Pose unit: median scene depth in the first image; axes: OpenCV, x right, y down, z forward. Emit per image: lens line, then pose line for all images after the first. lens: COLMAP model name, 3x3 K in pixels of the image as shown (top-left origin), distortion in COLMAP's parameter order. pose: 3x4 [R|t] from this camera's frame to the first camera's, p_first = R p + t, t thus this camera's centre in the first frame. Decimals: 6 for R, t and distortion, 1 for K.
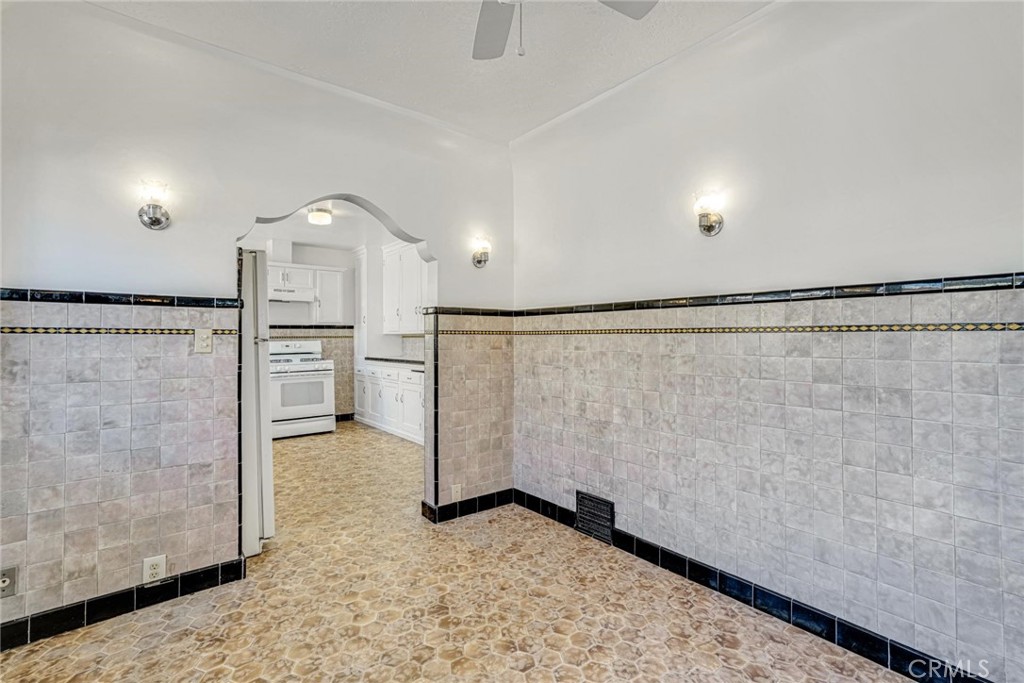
lens RADIAL K [[454.9, 0, 499.0], [0, 454.9, 338.8], [0, 0, 1]] dist [-0.015264, 0.000505]
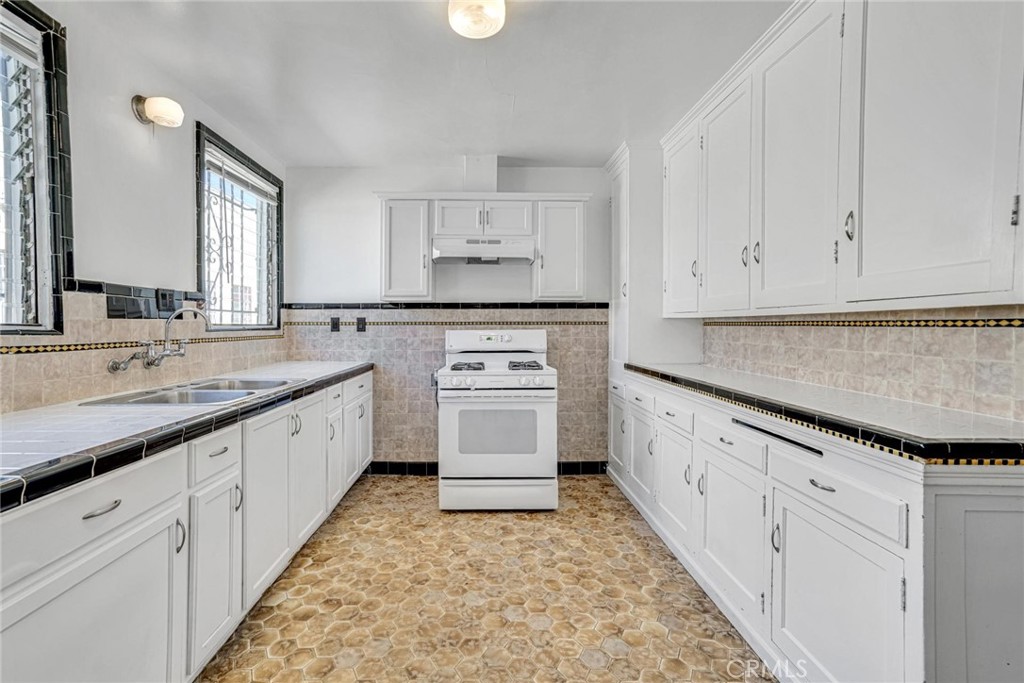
lens RADIAL K [[468.7, 0, 492.8], [0, 468.7, 330.1], [0, 0, 1]] dist [-0.034564, 0.032239]
pose [[0.807855, 0.013148, -0.589234, -0.291666], [-0.005445, 0.999875, 0.014846, -0.009259], [0.589356, -0.008785, 0.807826, 1.340435]]
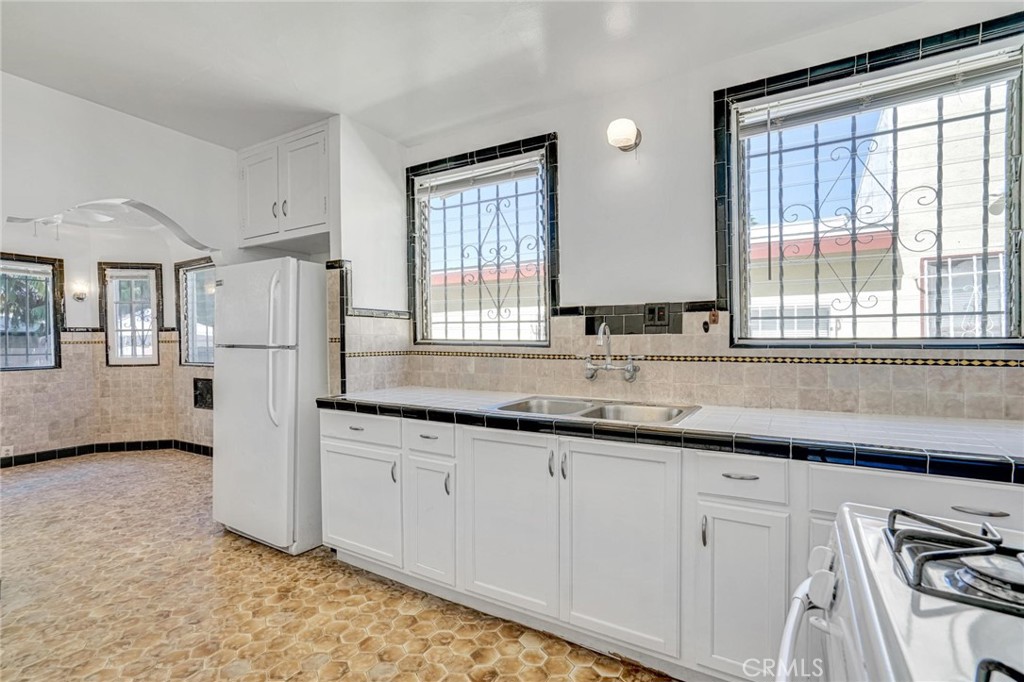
lens RADIAL K [[471.3, 0, 519.8], [0, 471.3, 346.9], [0, 0, 1]] dist [-0.028888, 0.018514]
pose [[-0.920748, 0.015321, -0.389857, -0.806940], [0.010431, 0.999838, 0.014657, -0.004926], [0.390018, 0.009429, -0.920759, 2.526941]]
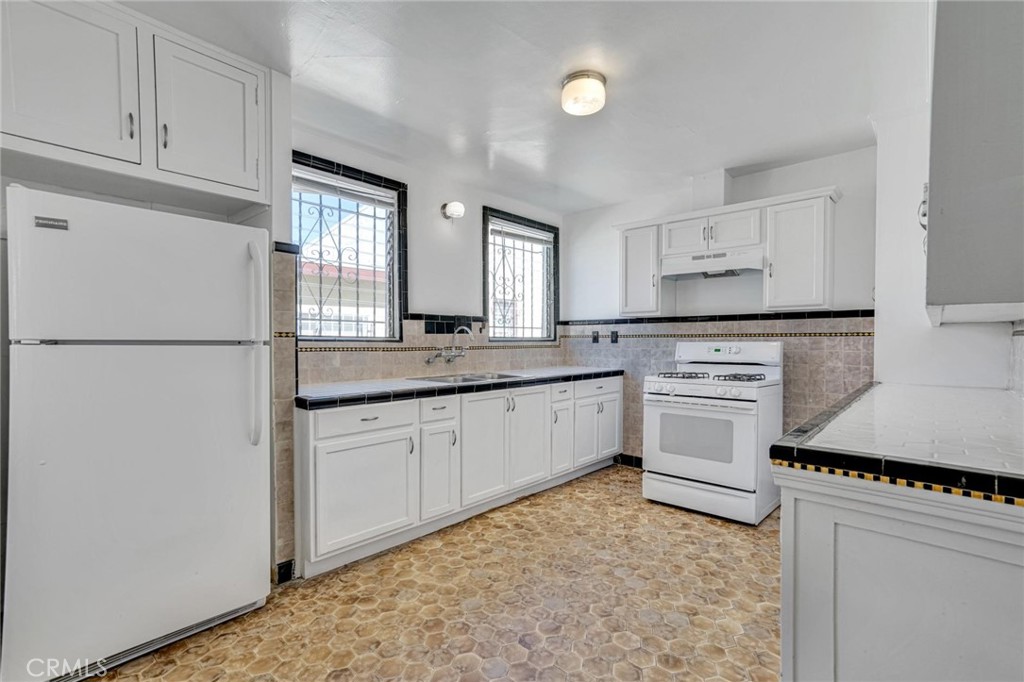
lens RADIAL K [[466.8, 0, 506.8], [0, 466.8, 345.8], [0, 0, 1]] dist [0.000703, 0.000512]
pose [[0.182256, 0.021060, -0.983026, 0.200892], [0.000437, 0.999769, 0.021500, -0.007514], [0.983251, -0.004348, 0.182204, 1.594454]]
